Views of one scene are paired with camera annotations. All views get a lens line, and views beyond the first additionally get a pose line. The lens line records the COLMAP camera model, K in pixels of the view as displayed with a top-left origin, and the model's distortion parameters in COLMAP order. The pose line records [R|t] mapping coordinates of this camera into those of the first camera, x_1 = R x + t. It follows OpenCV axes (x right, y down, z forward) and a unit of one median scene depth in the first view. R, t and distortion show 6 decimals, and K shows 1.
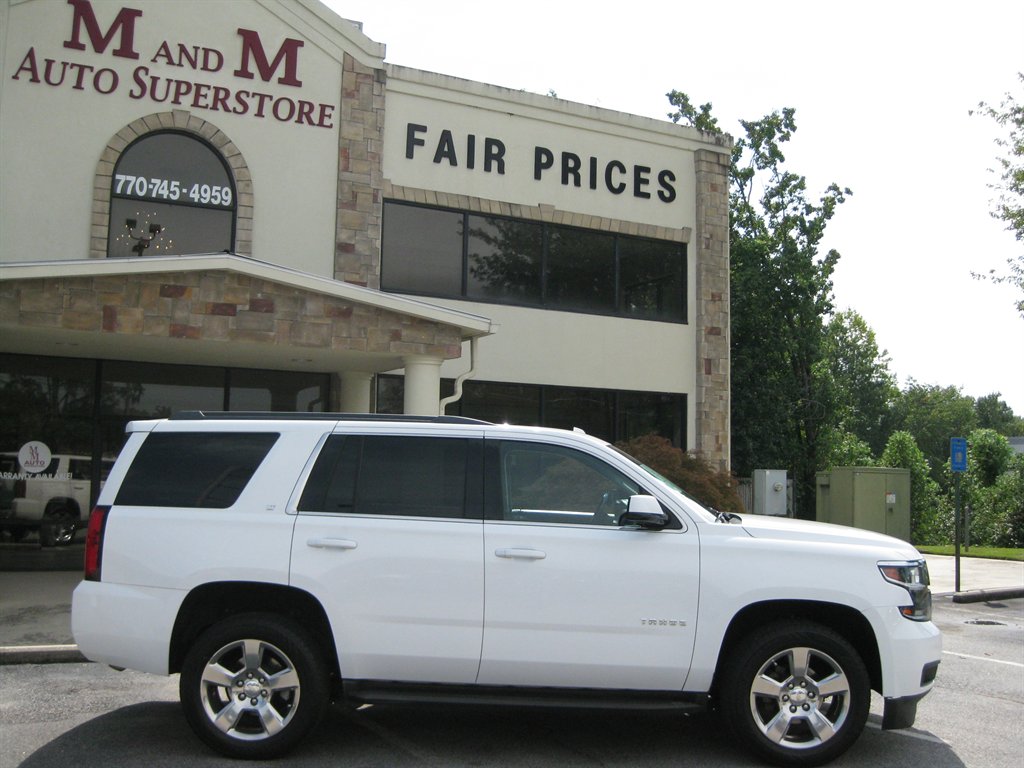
lens RADIAL K [[1104.7, 0, 519.6], [0, 1104.7, 365.4], [0, 0, 1]] dist [-0.119679, 0.000000]
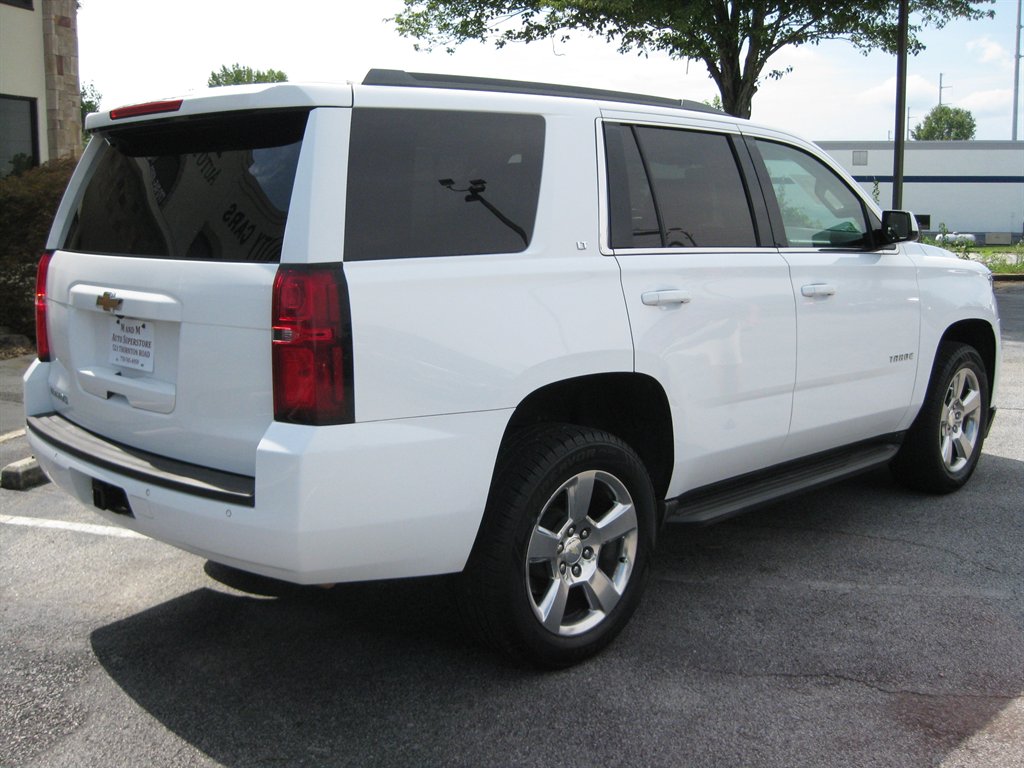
lens RADIAL K [[1104.7, 0, 504.6], [0, 1104.7, 392.7], [0, 0, 1]] dist [-0.119679, 0.000000]
pose [[0.698141, -0.145450, 0.701030, -0.229580], [-0.053693, 0.965753, 0.253847, 0.019876], [-0.713944, -0.214862, 0.666422, 0.211375]]
